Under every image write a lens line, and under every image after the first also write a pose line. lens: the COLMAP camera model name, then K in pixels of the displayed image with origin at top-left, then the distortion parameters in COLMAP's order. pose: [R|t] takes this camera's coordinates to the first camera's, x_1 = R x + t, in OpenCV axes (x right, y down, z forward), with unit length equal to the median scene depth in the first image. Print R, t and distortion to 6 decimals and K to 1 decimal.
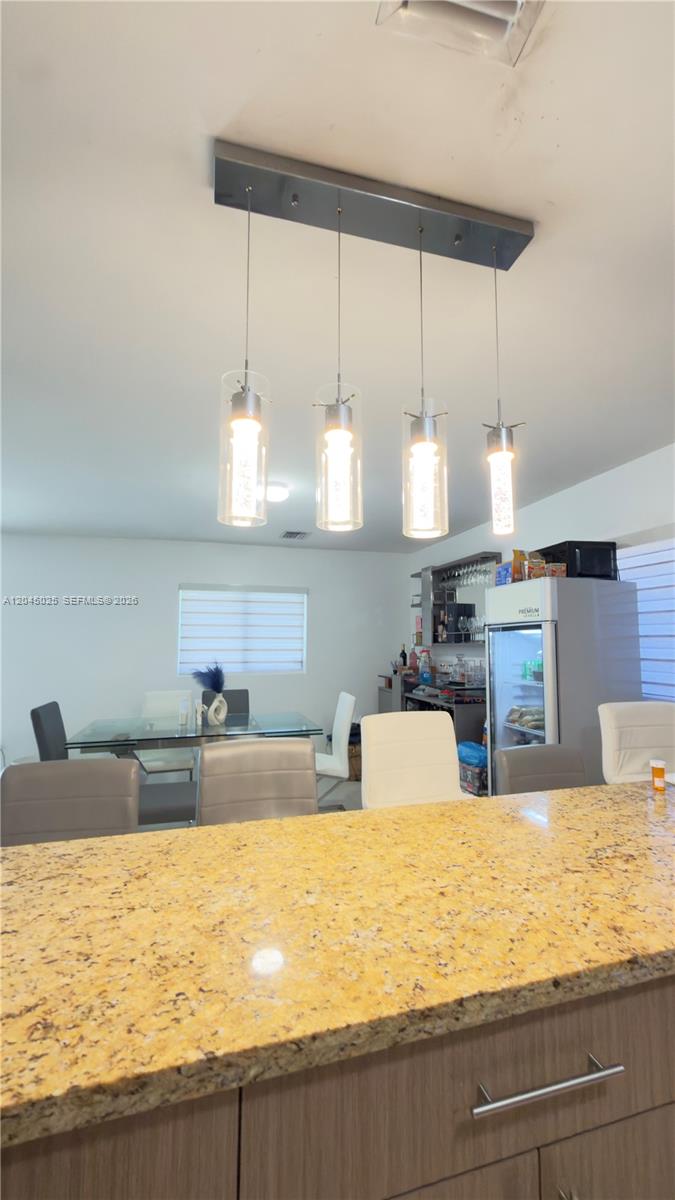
lens RADIAL K [[476.9, 0, 342.1], [0, 476.9, 602.9], [0, 0, 1]] dist [0.001922, 0.000080]
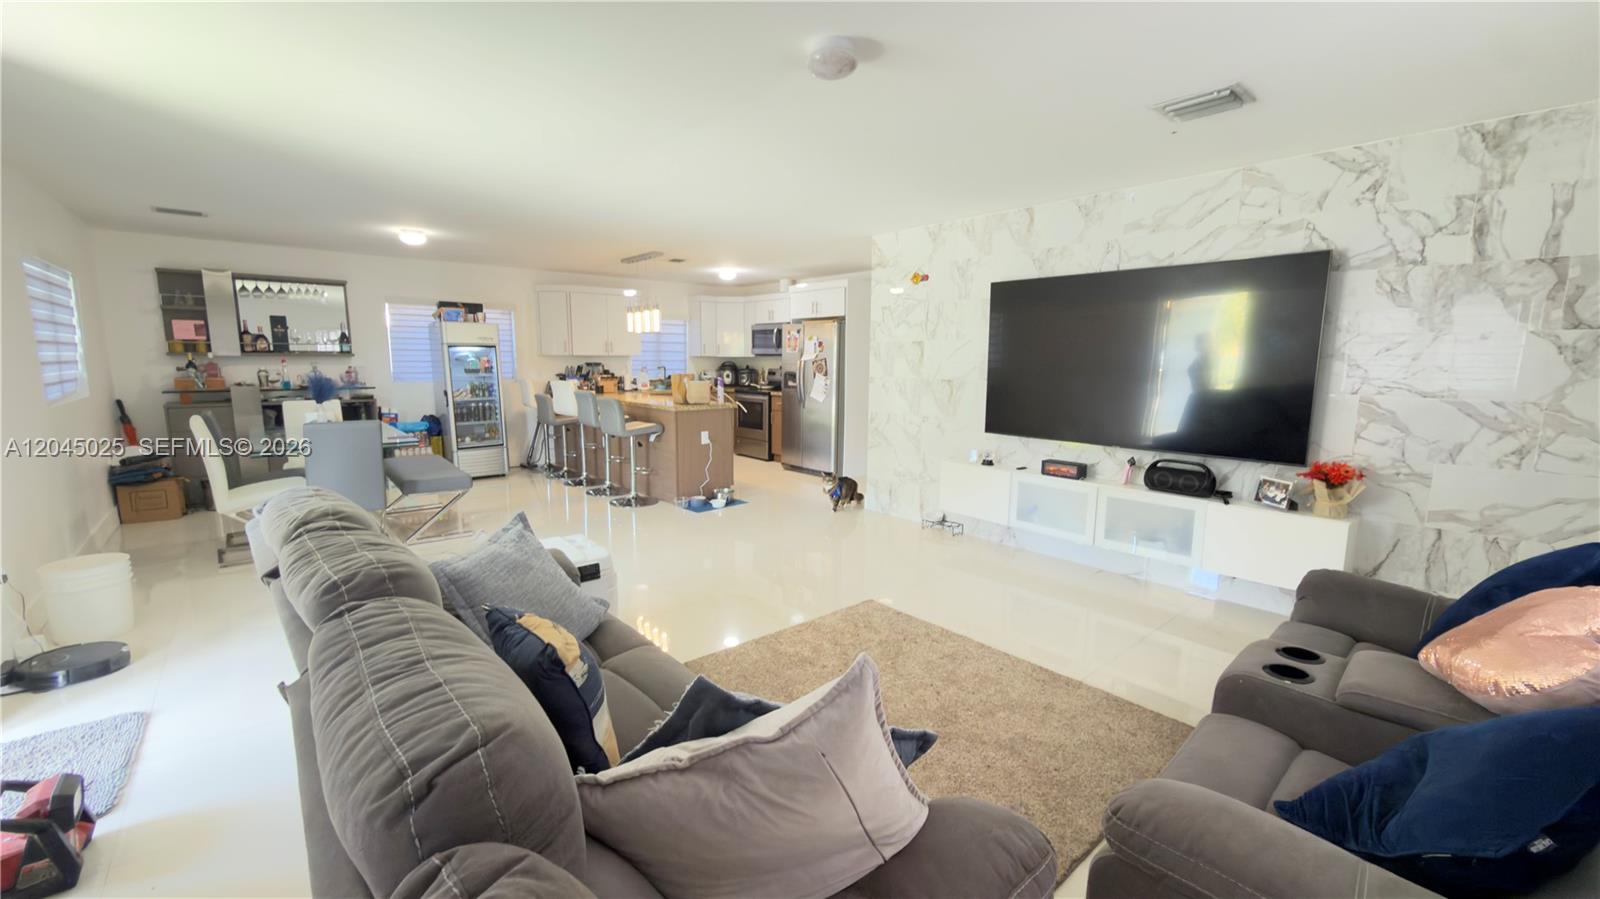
lens RADIAL K [[635.8, 0, 801.1], [0, 635.8, 453.3], [0, 0, 1]] dist [0.001922, 0.000080]
pose [[-0.427280, -0.137835, 0.893551, -2.316407], [-0.081708, 0.990153, 0.113666, 0.072074], [-0.900420, -0.024443, -0.434335, 0.828360]]
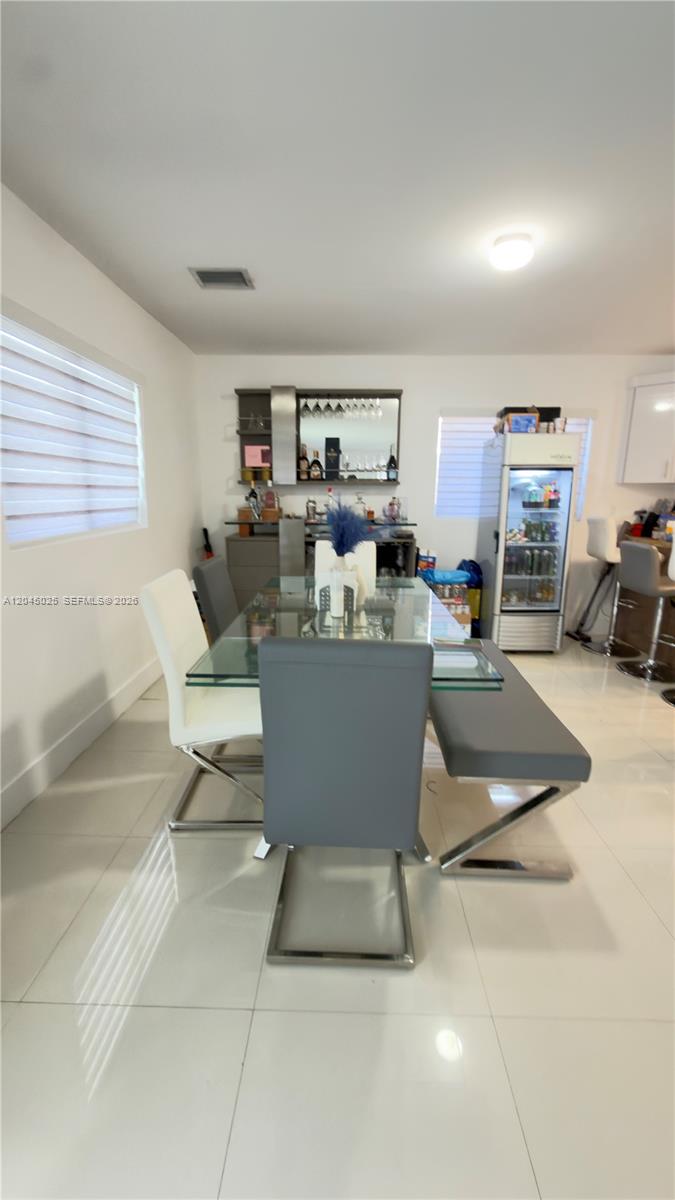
lens RADIAL K [[476.9, 0, 342.1], [0, 476.9, 602.9], [0, 0, 1]] dist [0.001922, 0.000080]
pose [[0.283849, -0.214398, 0.934592, -1.018164], [-0.086141, 0.965040, 0.247545, 0.119245], [-0.954992, -0.150772, 0.255458, 1.032657]]
